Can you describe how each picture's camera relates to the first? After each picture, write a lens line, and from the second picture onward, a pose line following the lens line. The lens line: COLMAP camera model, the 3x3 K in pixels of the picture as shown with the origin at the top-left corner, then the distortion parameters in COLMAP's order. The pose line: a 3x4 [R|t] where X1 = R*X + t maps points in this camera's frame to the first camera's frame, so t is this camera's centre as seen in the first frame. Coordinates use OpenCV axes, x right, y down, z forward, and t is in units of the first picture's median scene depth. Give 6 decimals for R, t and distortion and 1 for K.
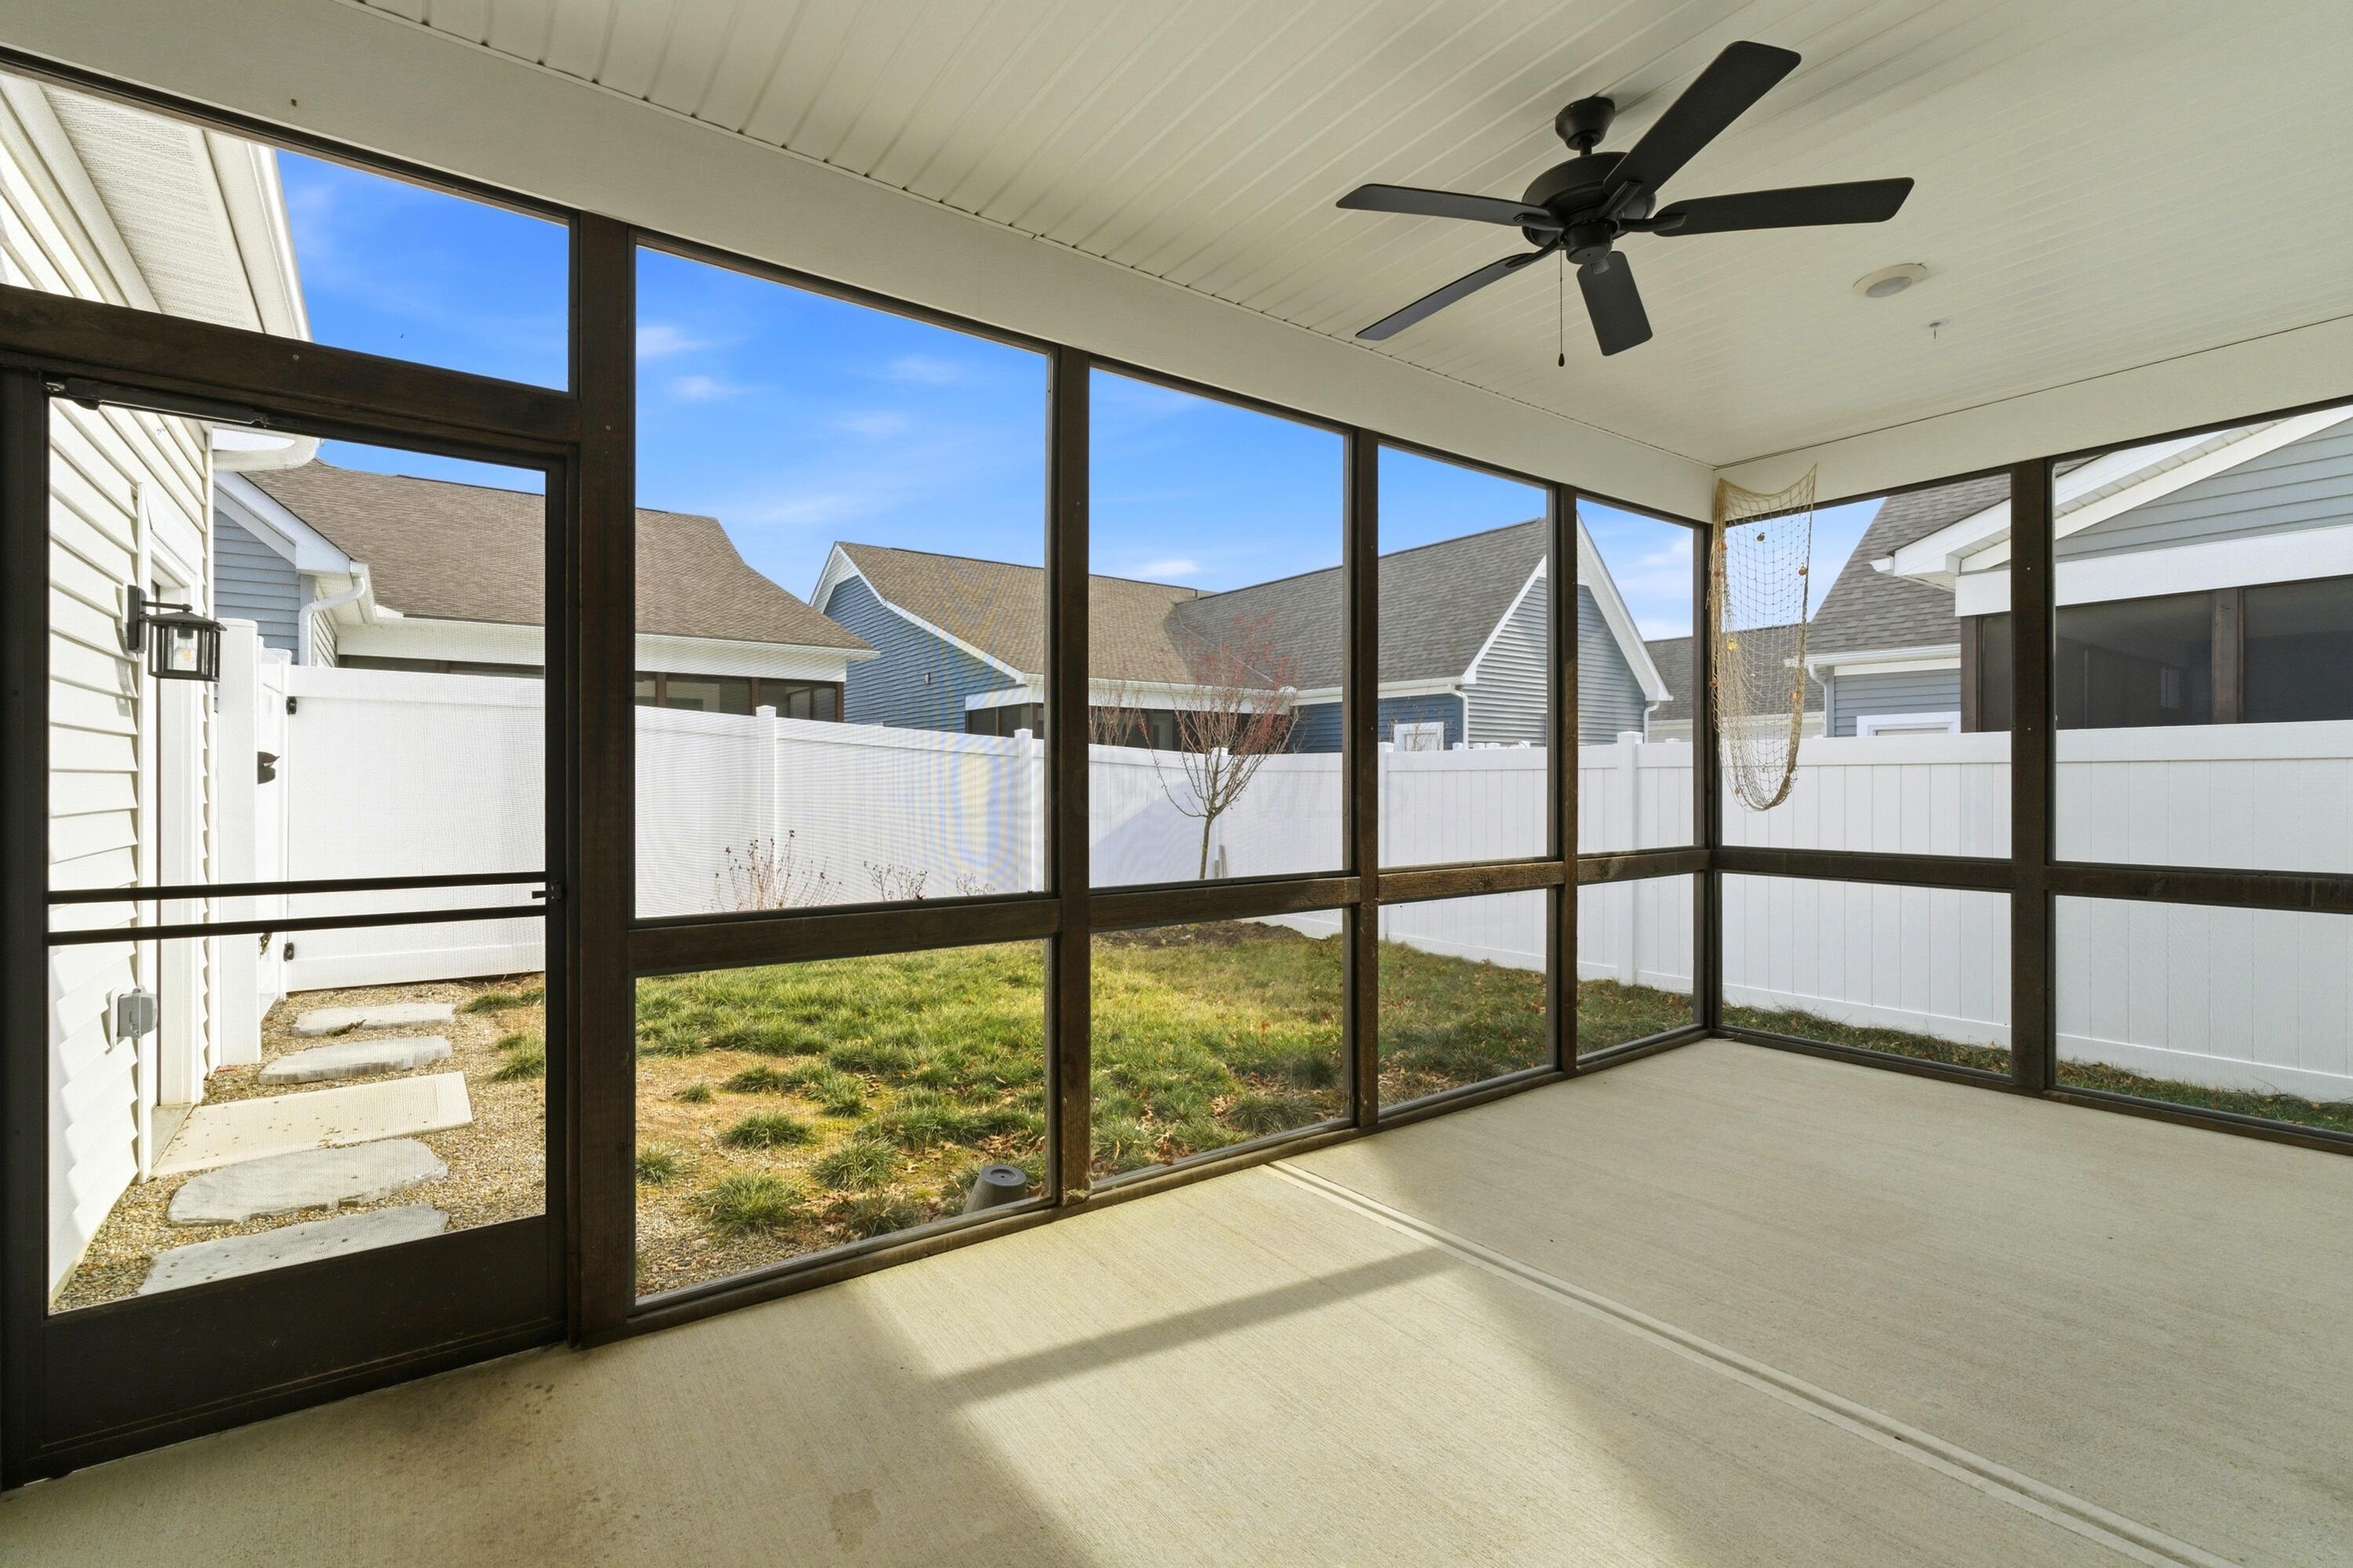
lens RADIAL K [[1033.3, 0, 1164.3], [0, 1033.3, 787.0], [0, 0, 1]] dist [0.000665, -0.000184]
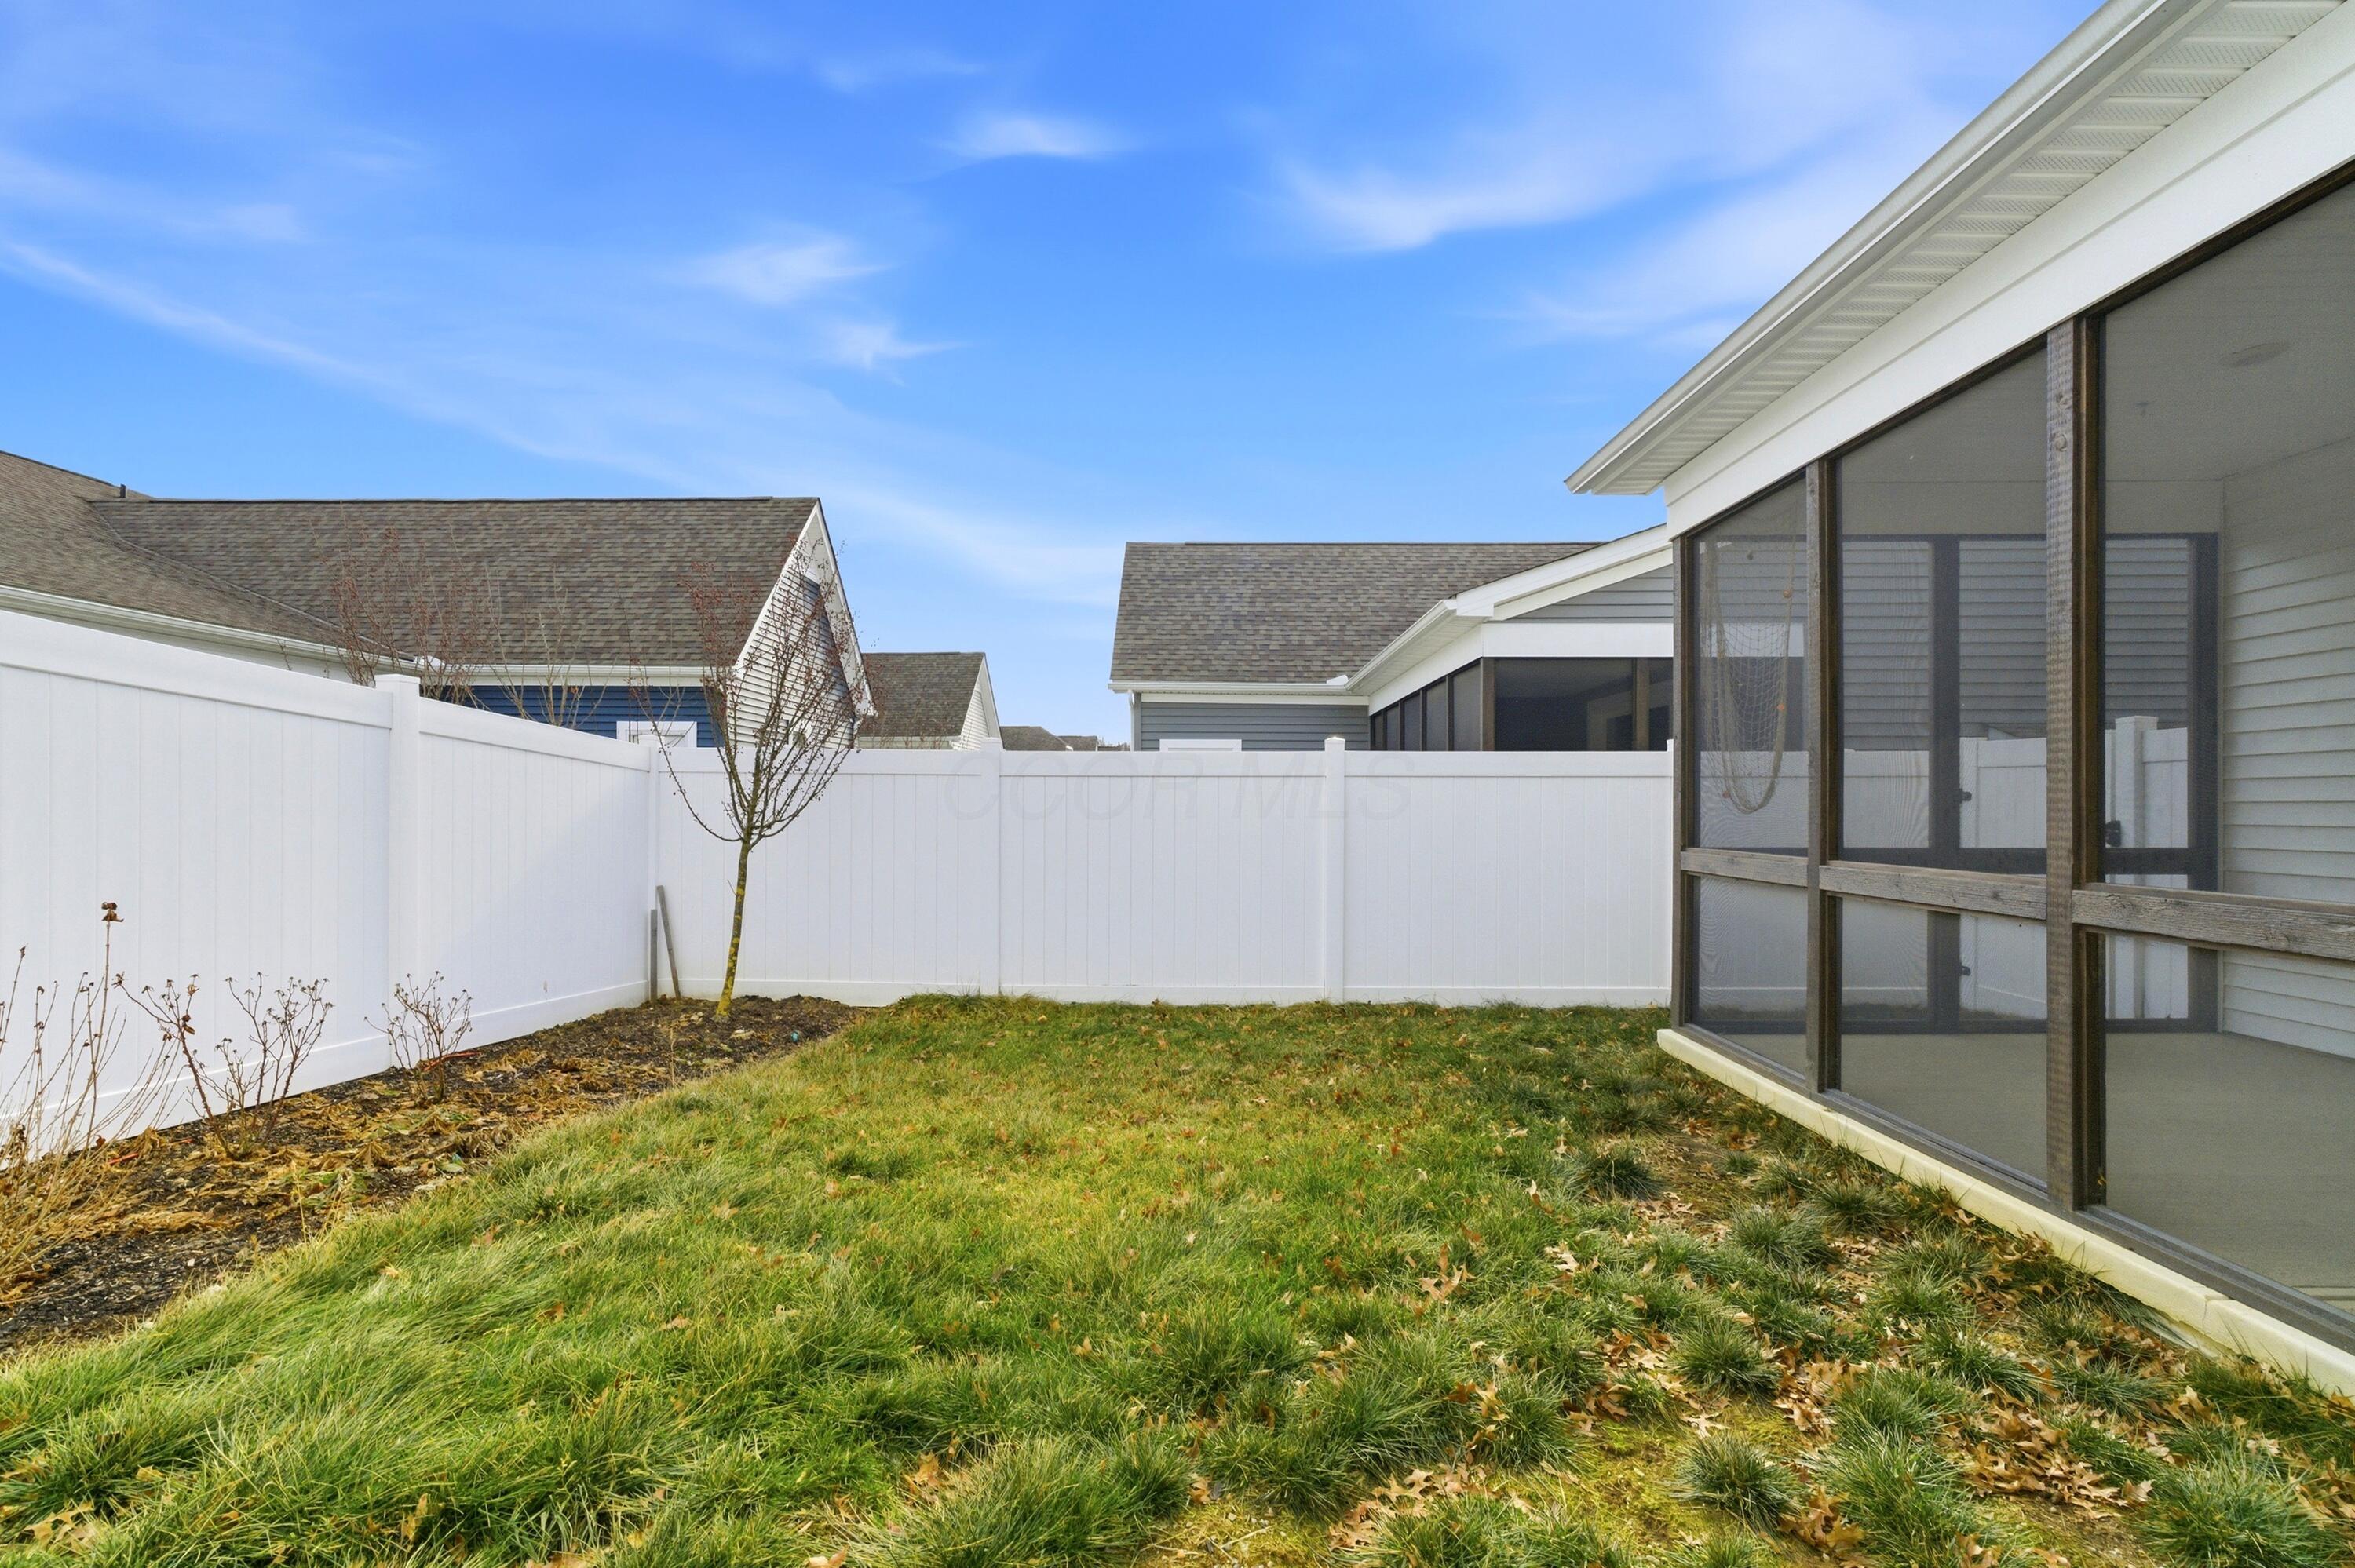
lens RADIAL K [[1034.0, 0, 1165.3], [0, 1034.0, 787.0], [0, 0, 1]] dist [0.000665, -0.000184]
pose [[0.595526, 0.013435, 0.803224, -0.239892], [0.000688, 0.999851, -0.017234, 0.004714], [-0.803336, 0.010816, 0.595428, 0.323653]]
